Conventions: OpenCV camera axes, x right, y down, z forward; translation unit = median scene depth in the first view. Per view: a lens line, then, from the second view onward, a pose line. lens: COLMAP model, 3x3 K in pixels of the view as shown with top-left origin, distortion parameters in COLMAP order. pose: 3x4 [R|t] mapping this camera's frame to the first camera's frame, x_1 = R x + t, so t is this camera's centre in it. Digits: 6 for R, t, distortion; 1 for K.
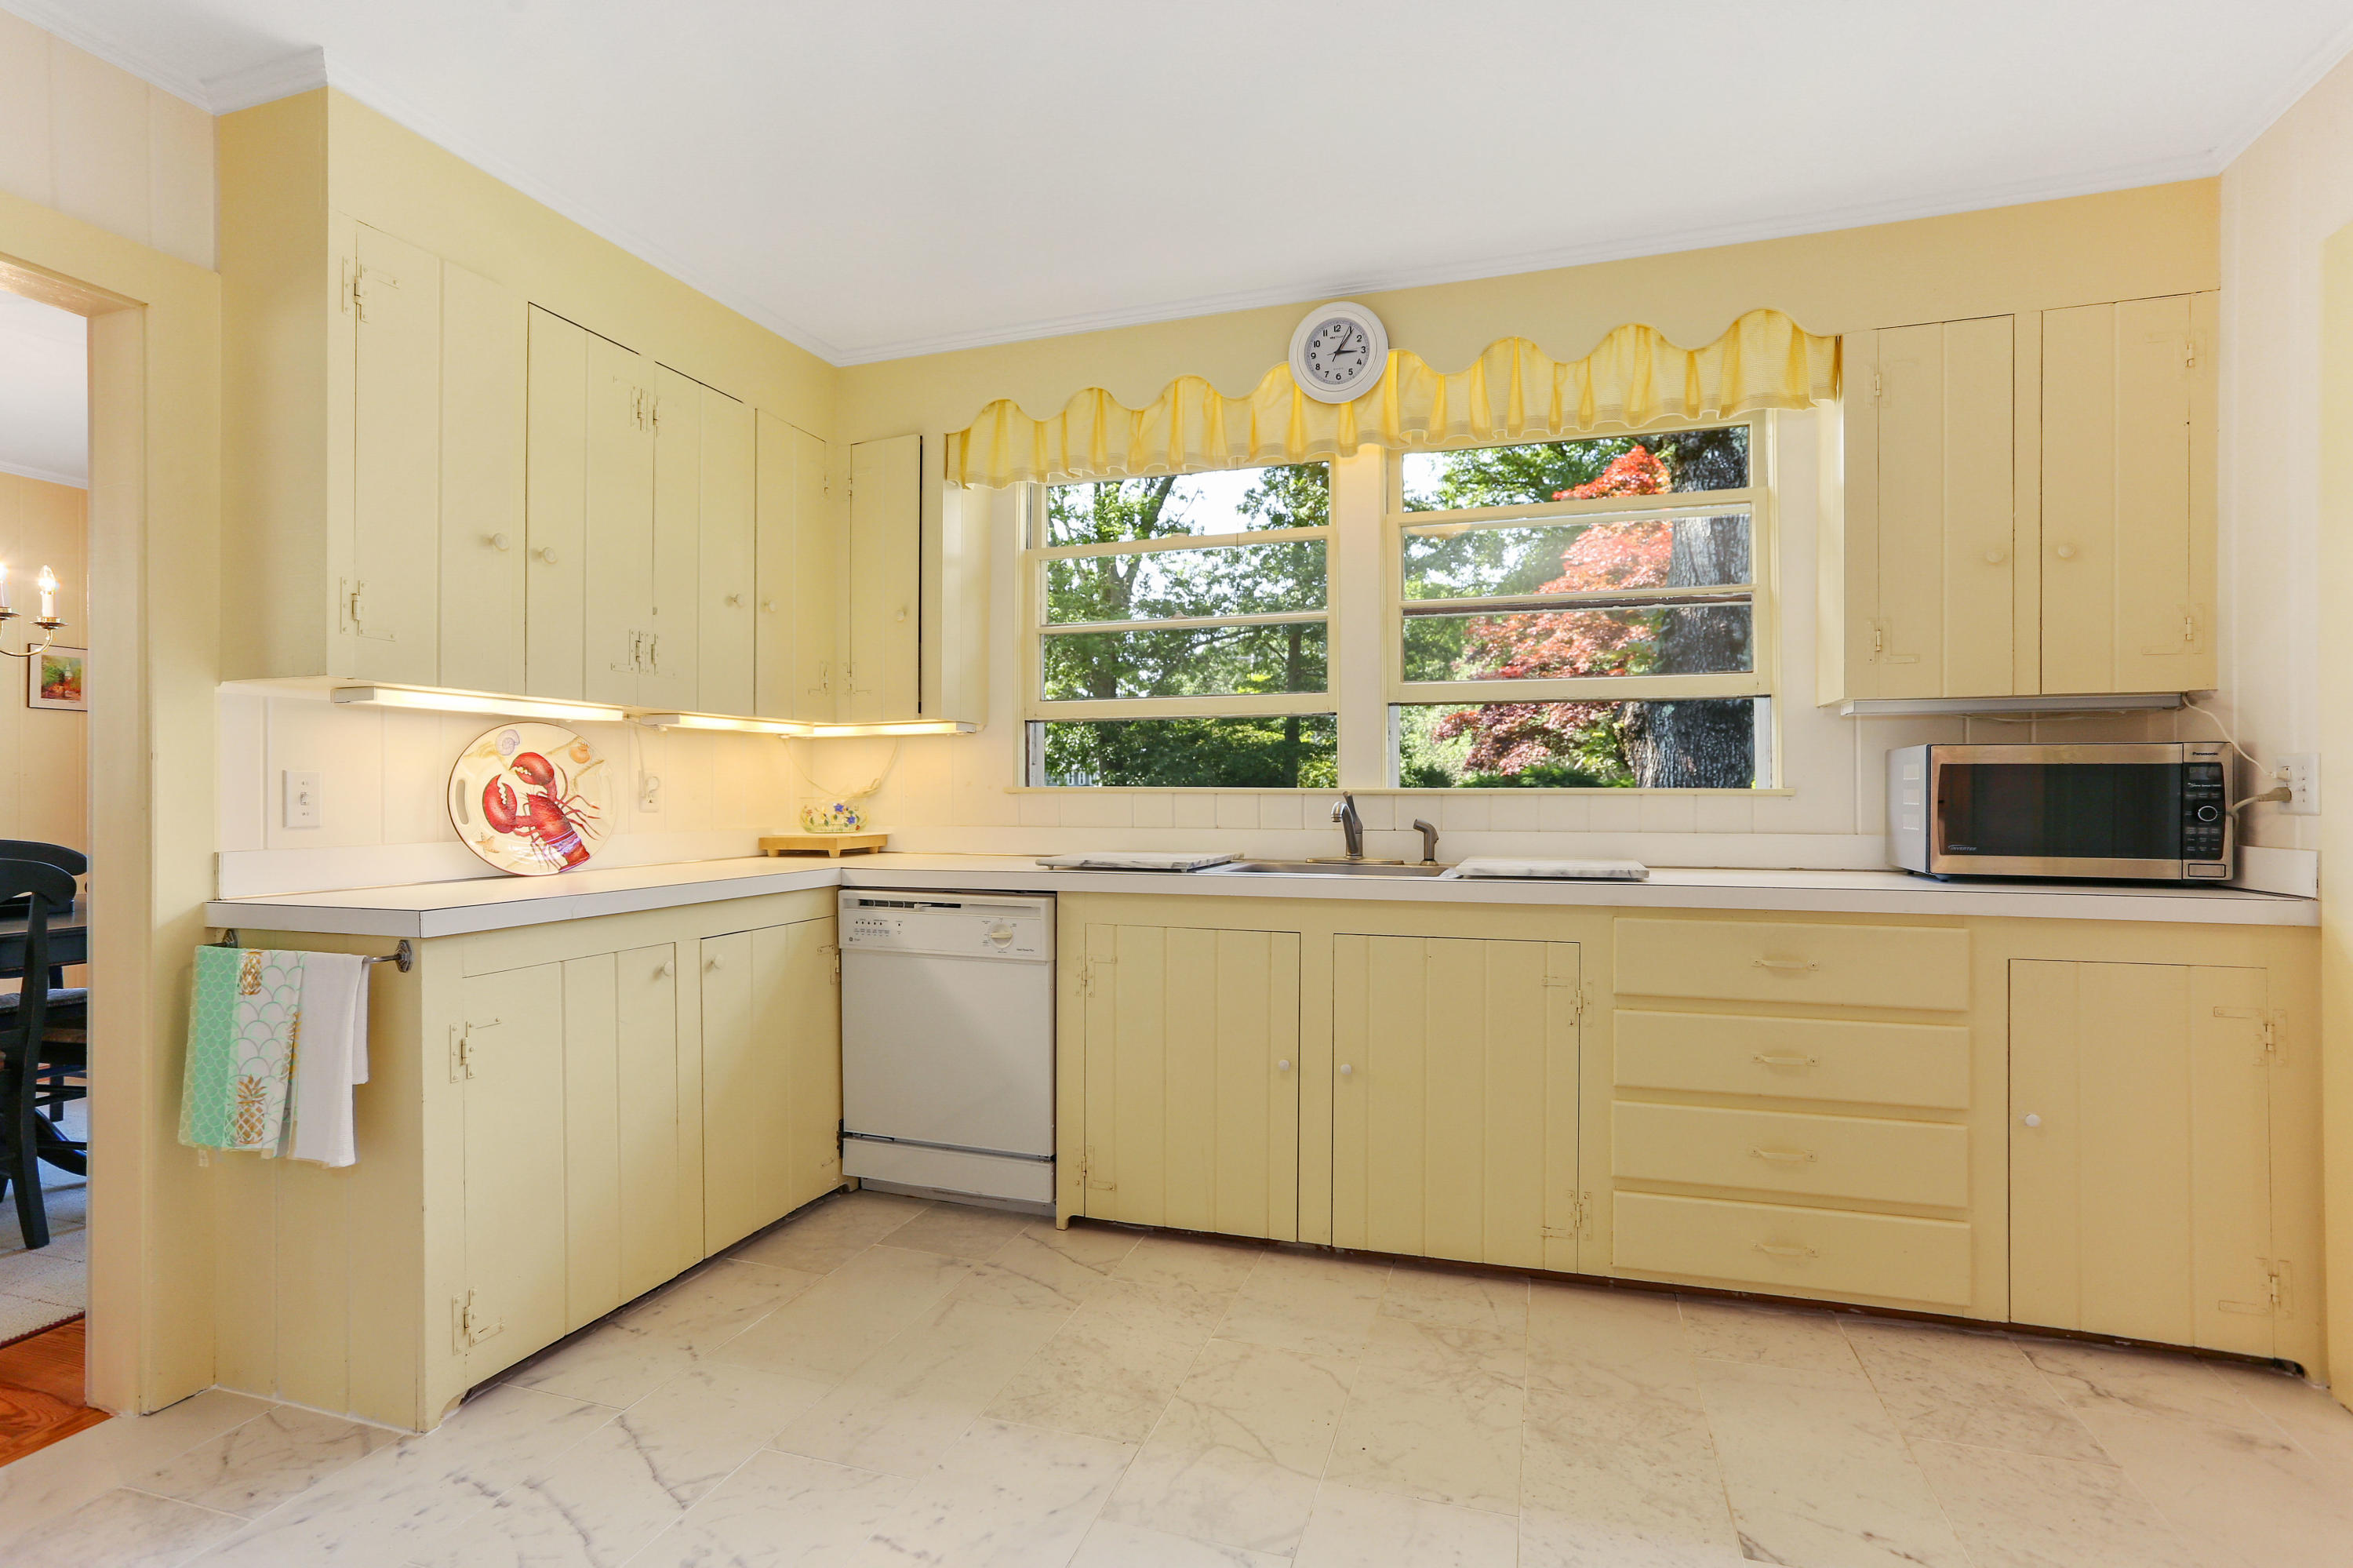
lens RADIAL K [[1122.7, 0, 1176.5], [0, 1122.7, 784.0], [0, 0, 1]] dist [0.000812, 0.000332]
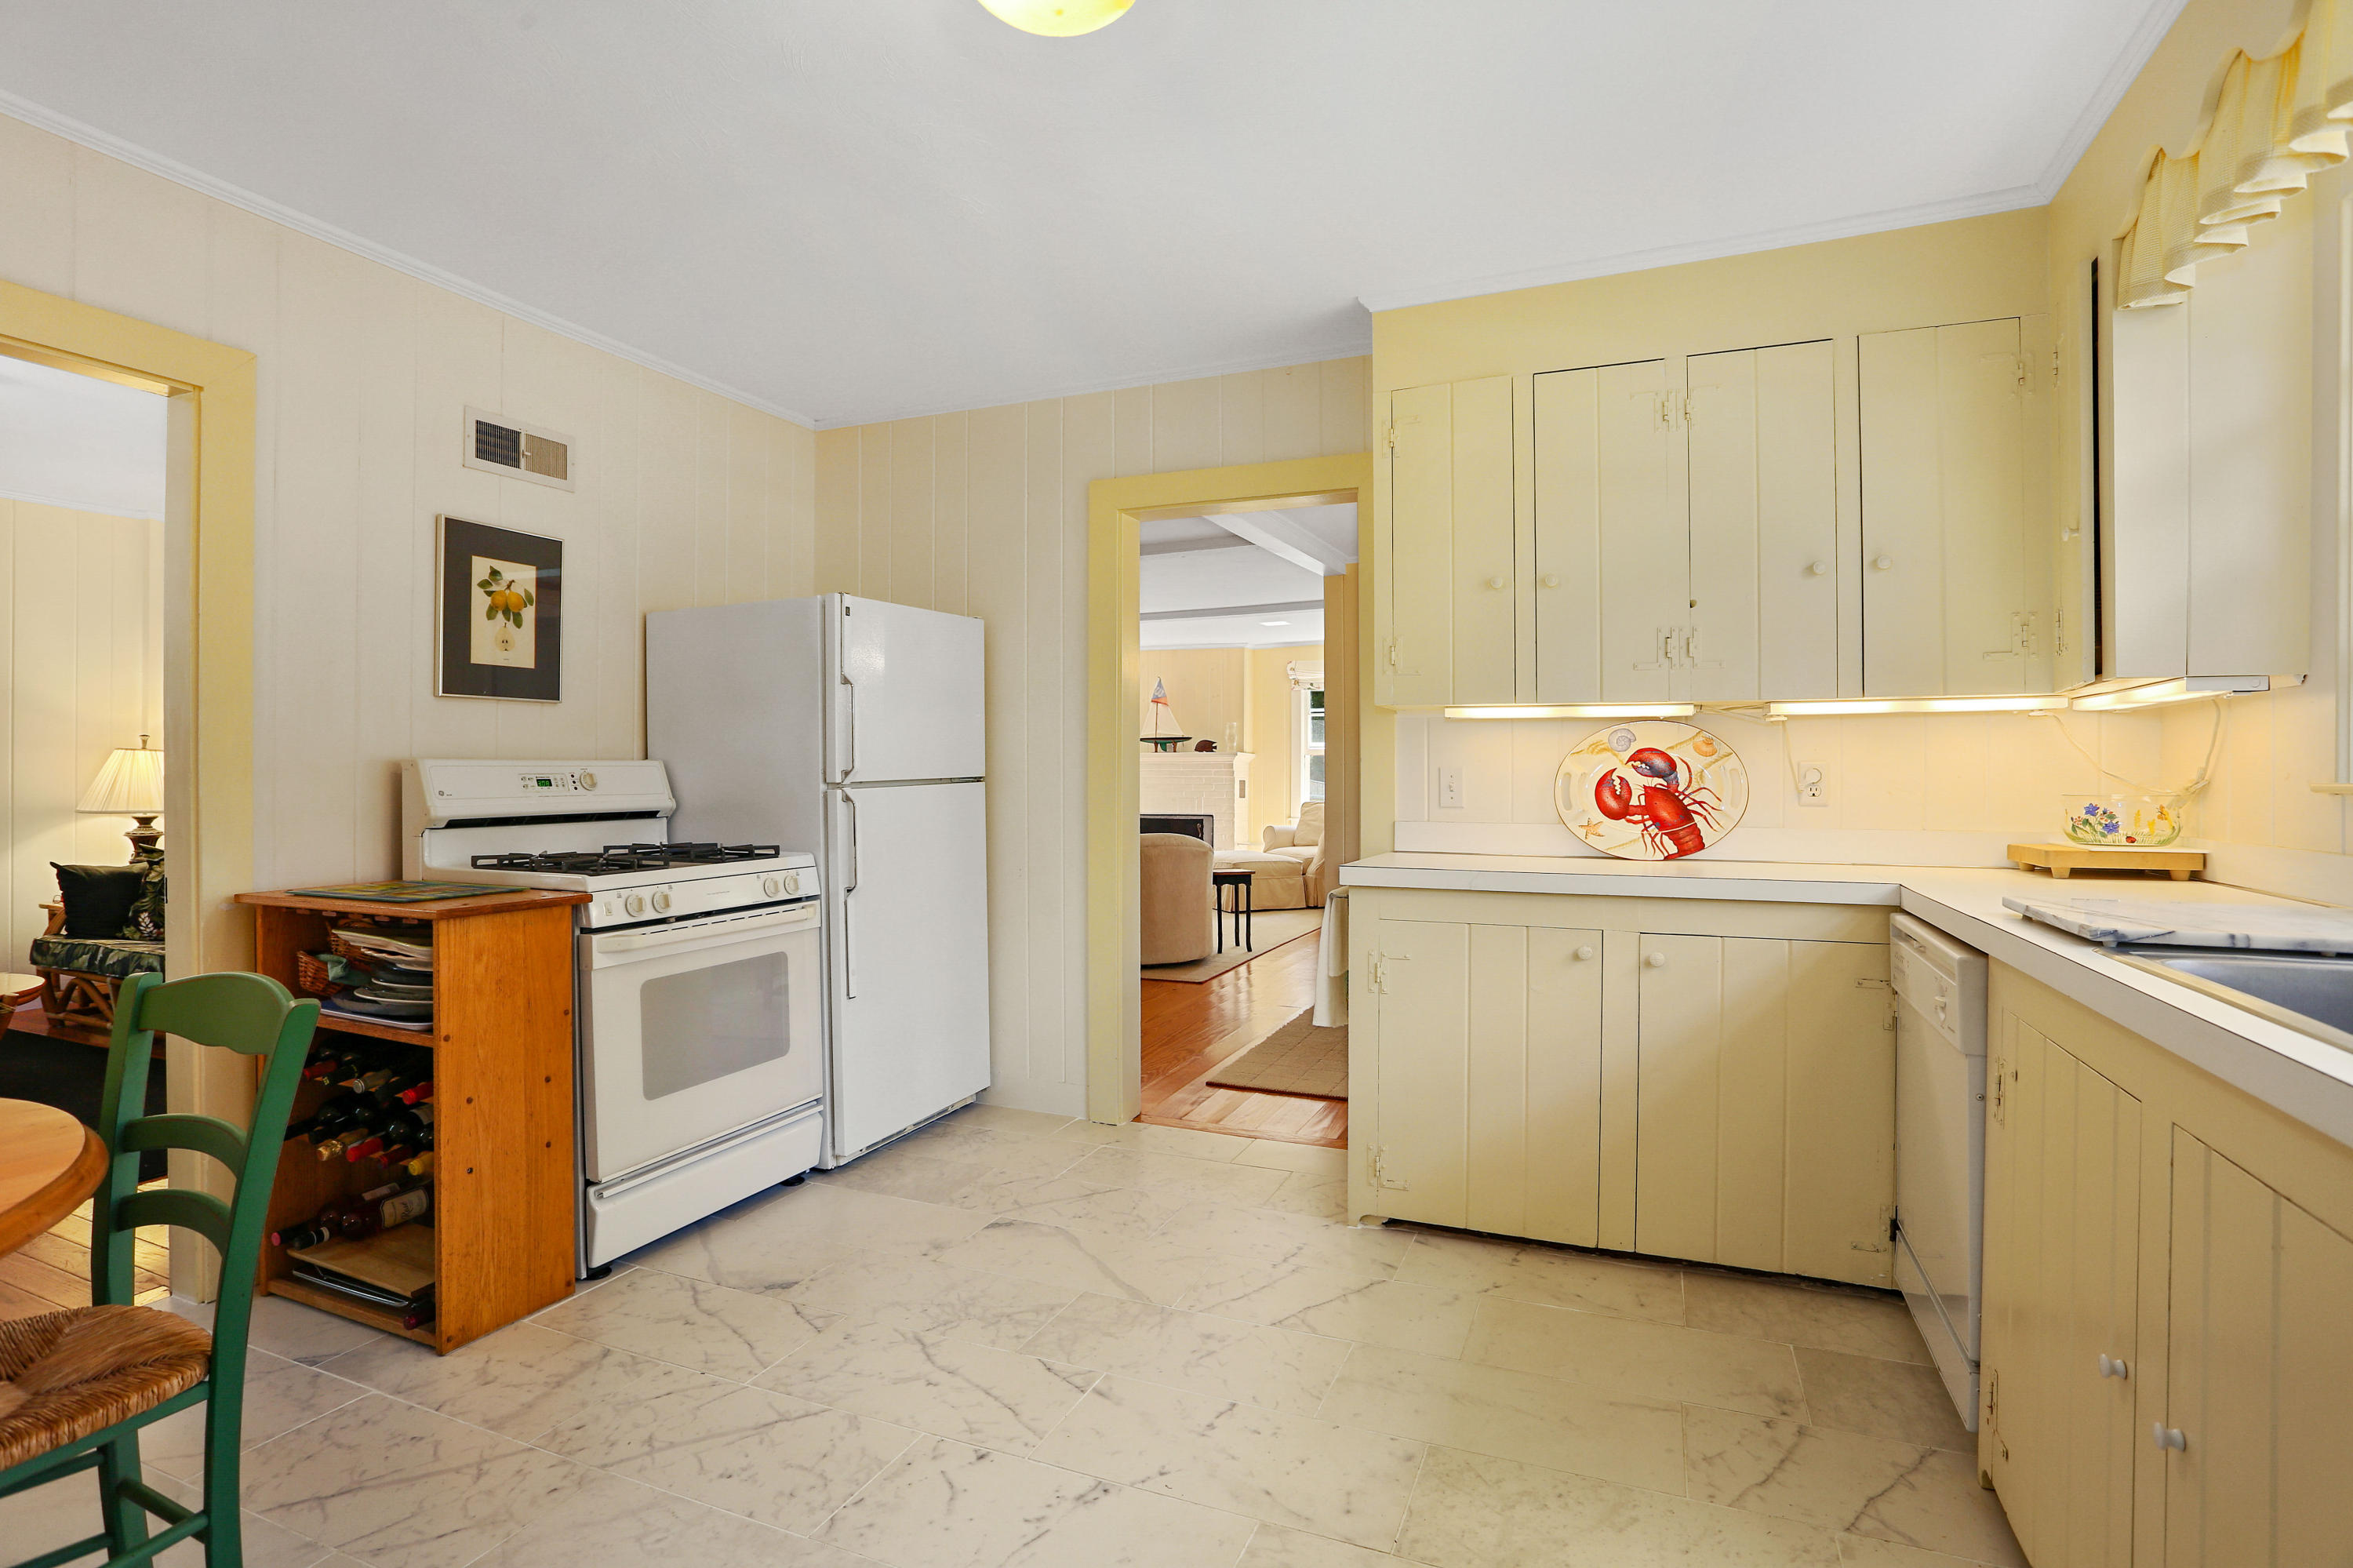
lens RADIAL K [[1157.6, 0, 1166.2], [0, 1157.6, 756.6], [0, 0, 1]] dist [-0.052458, 0.000370]
pose [[-0.080042, -0.009713, -0.996744, 0.590777], [0.005949, 0.999930, -0.010222, -0.010979], [0.996774, -0.006747, -0.079979, 0.625823]]
